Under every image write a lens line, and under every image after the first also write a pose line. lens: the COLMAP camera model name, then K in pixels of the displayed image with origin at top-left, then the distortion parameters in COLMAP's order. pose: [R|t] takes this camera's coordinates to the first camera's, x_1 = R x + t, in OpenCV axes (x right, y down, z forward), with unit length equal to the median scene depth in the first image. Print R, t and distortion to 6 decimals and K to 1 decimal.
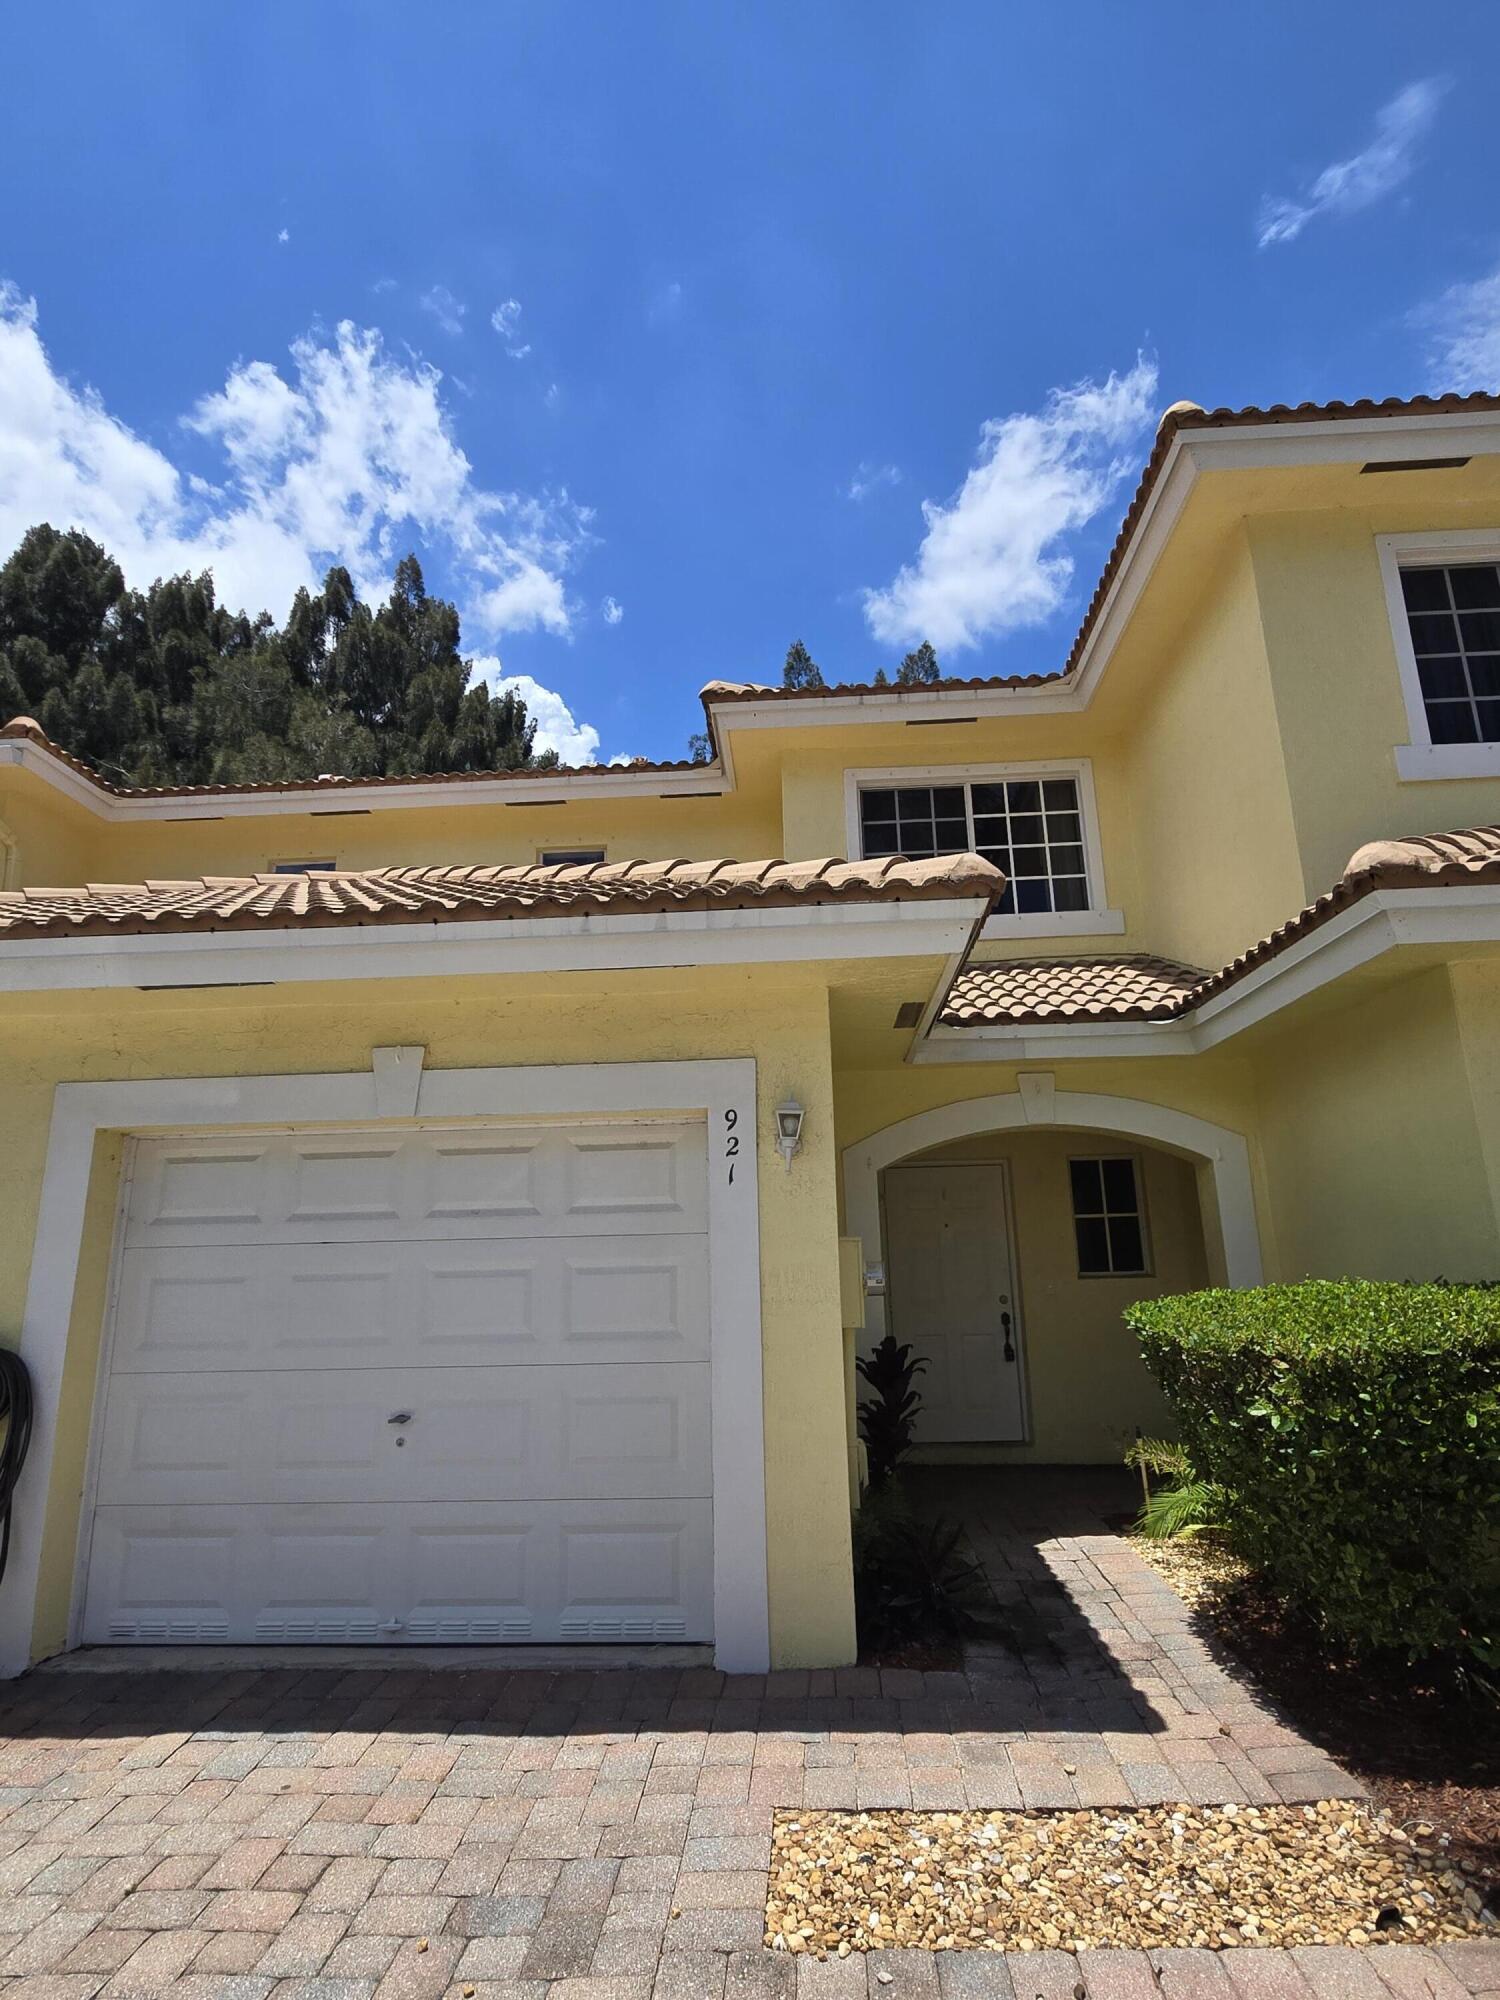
lens RADIAL K [[1006.5, 0, 750.0], [0, 1006.5, 1000.0], [0, 0, 1]] dist [-0.002073, 0.001755]
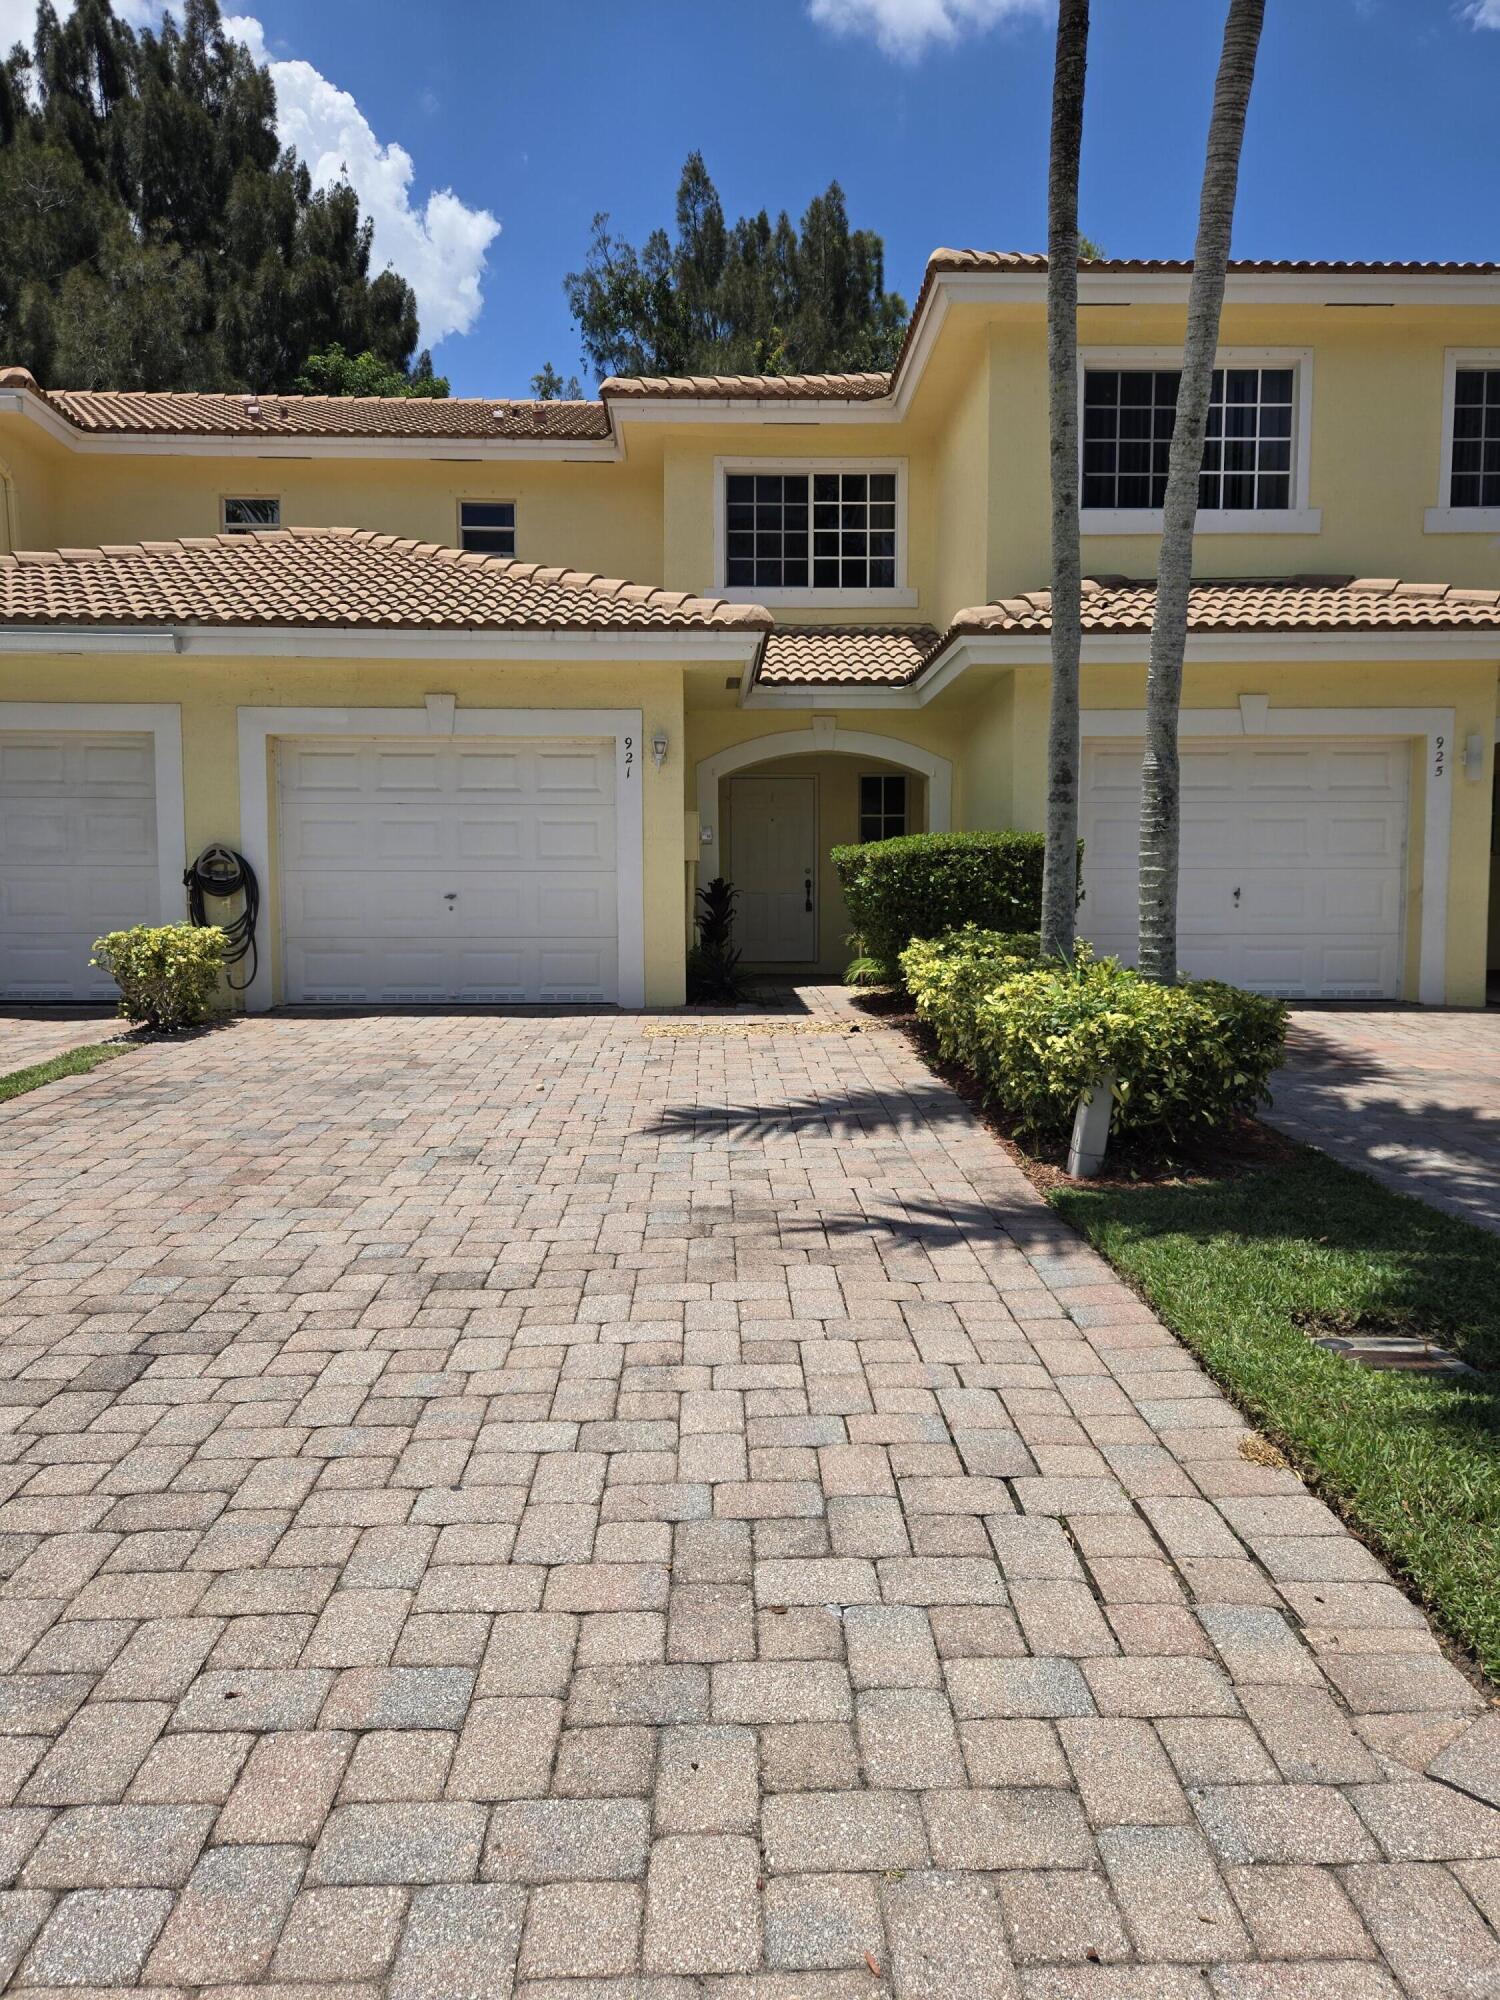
lens RADIAL K [[1328.6, 0, 746.7], [0, 1328.6, 1006.1], [0, 0, 1]] dist [0.082693, -0.071726]
pose [[0.995480, 0.014286, 0.093891, -0.019877], [-0.043331, 0.948047, 0.315164, -0.162101], [-0.084510, -0.317808, 0.944381, -1.177455]]
